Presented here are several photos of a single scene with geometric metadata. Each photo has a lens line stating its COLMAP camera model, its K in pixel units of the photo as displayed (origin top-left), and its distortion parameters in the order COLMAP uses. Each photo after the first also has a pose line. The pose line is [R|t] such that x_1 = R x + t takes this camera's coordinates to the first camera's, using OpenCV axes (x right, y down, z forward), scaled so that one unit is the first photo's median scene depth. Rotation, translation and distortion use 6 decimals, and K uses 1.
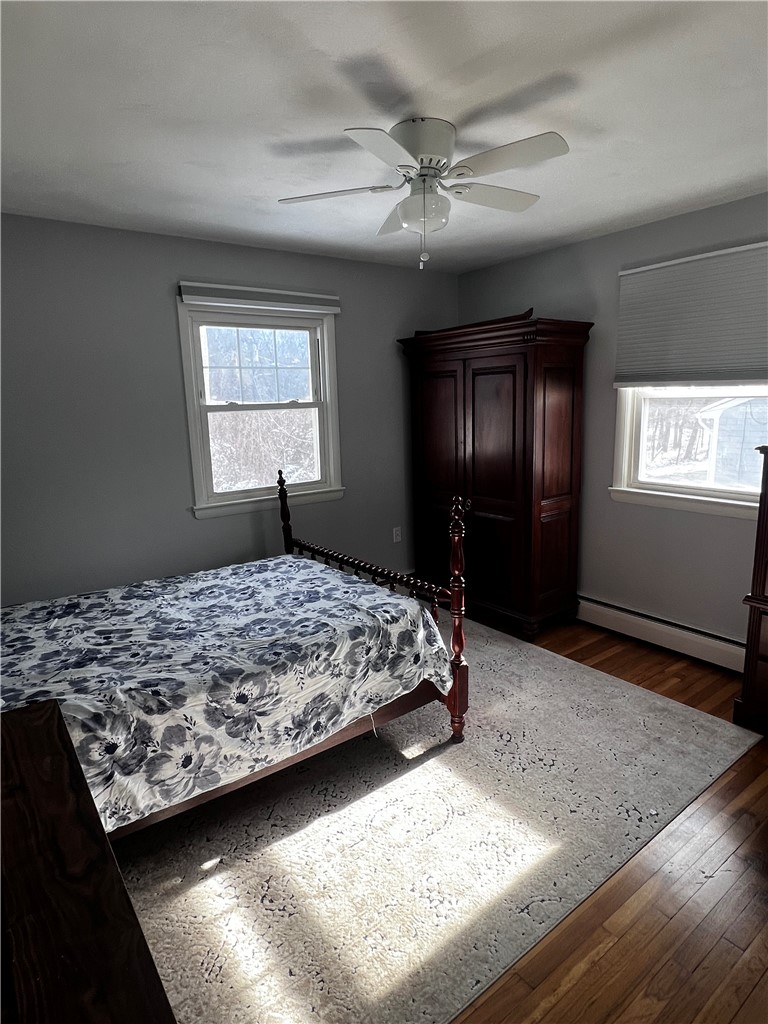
lens RADIAL K [[575.8, 0, 381.1], [0, 575.8, 509.6], [0, 0, 1]] dist [0.003325, 0.001376]
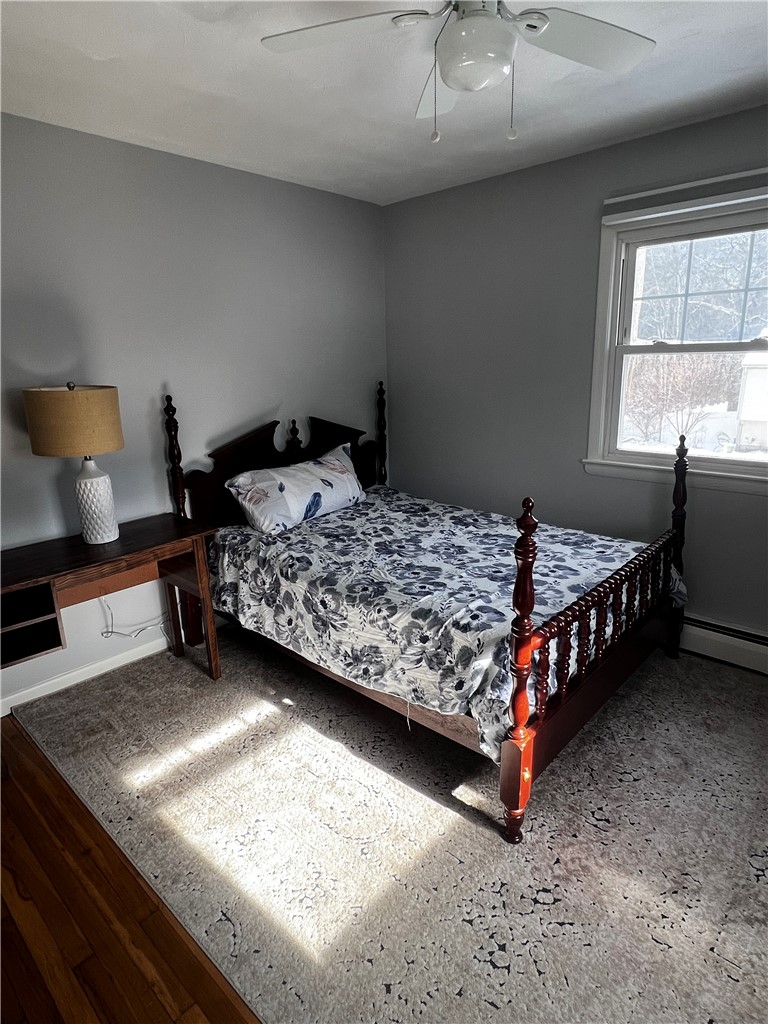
lens RADIAL K [[575.8, 0, 381.1], [0, 575.8, 509.6], [0, 0, 1]] dist [0.003325, 0.001376]
pose [[0.187441, 0.276522, -0.942551, 0.732066], [-0.165508, 0.954730, 0.247181, -0.147690], [0.968232, 0.109668, 0.224722, 0.714386]]
